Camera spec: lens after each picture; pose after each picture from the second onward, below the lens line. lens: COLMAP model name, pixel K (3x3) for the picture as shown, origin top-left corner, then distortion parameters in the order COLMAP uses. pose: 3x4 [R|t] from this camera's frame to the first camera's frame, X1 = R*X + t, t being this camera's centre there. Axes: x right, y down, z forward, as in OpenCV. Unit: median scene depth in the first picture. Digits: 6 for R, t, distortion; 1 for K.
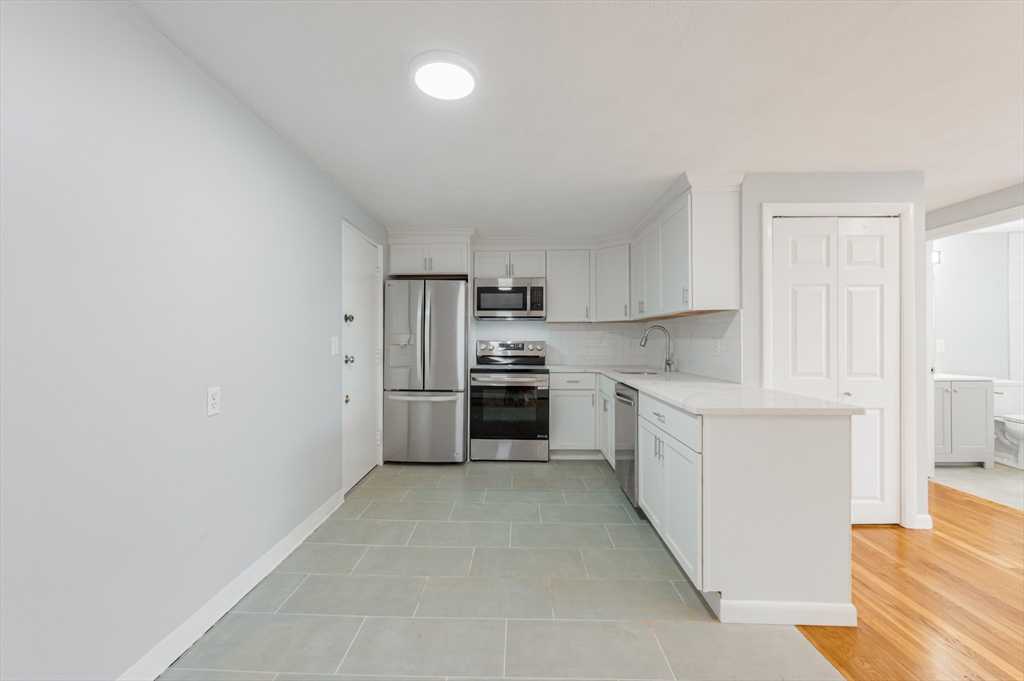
lens RADIAL K [[411.6, 0, 512.0], [0, 411.6, 340.5], [0, 0, 1]] dist [-0.000597, 0.000042]
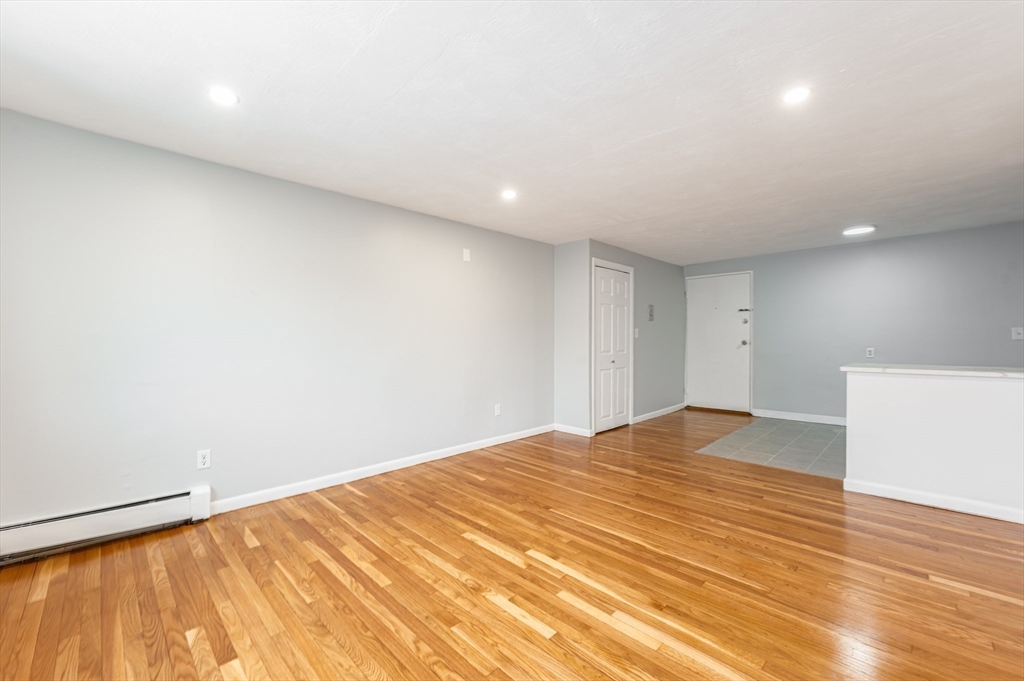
lens RADIAL K [[416.6, 0, 512.0], [0, 416.6, 340.5], [0, 0, 1]] dist [0.000604, 0.000052]
pose [[-0.696359, 0.008333, -0.717645, 1.434637], [0.007875, 0.999961, 0.003970, 0.013772], [0.717650, -0.002887, -0.696398, 0.562715]]
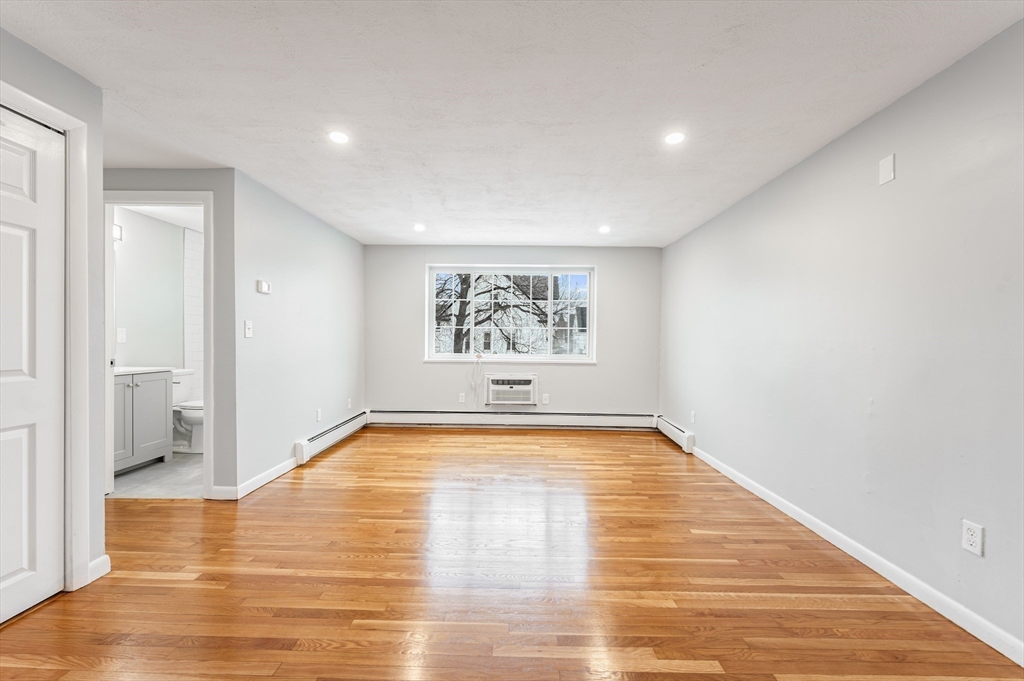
lens RADIAL K [[410.2, 0, 511.0], [0, 410.2, 345.6], [0, 0, 1]] dist [-0.001186, 0.000394]
pose [[0.003467, -0.006244, 0.999974, 0.190435], [-0.013271, 0.999892, 0.006289, 0.020492], [-0.999906, -0.013293, 0.003383, 0.185499]]
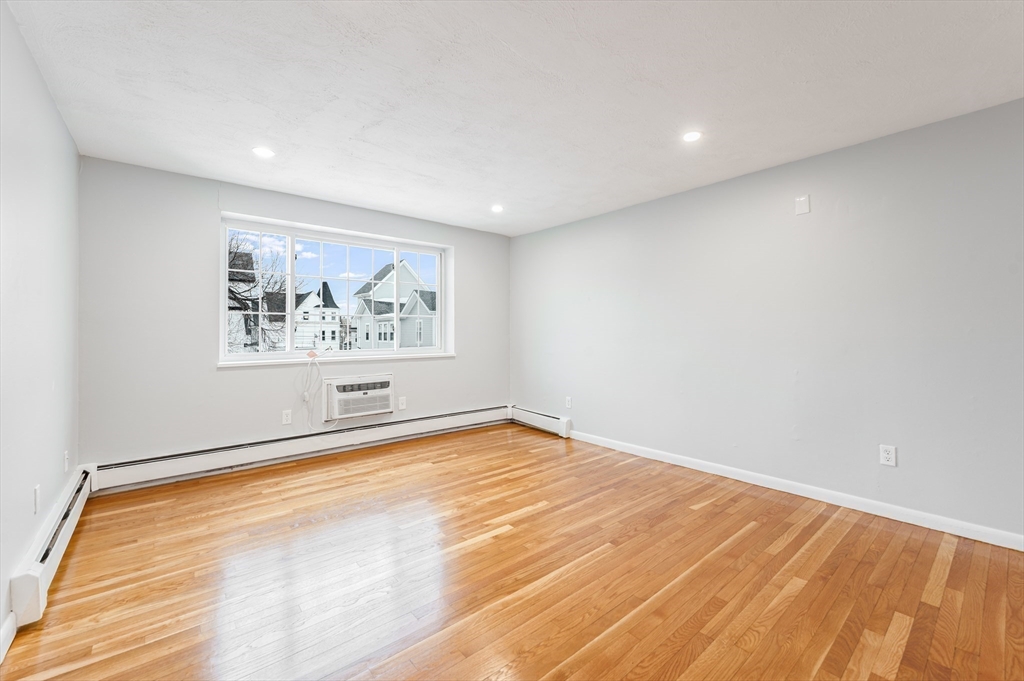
lens RADIAL K [[418.3, 0, 516.1], [0, 418.3, 325.3], [0, 0, 1]] dist [-0.000282, 0.000100]
pose [[-0.657901, 0.020313, 0.752831, 0.499360], [0.004702, 0.999727, -0.022866, 0.022081], [-0.753090, -0.011504, -0.657817, 0.585904]]
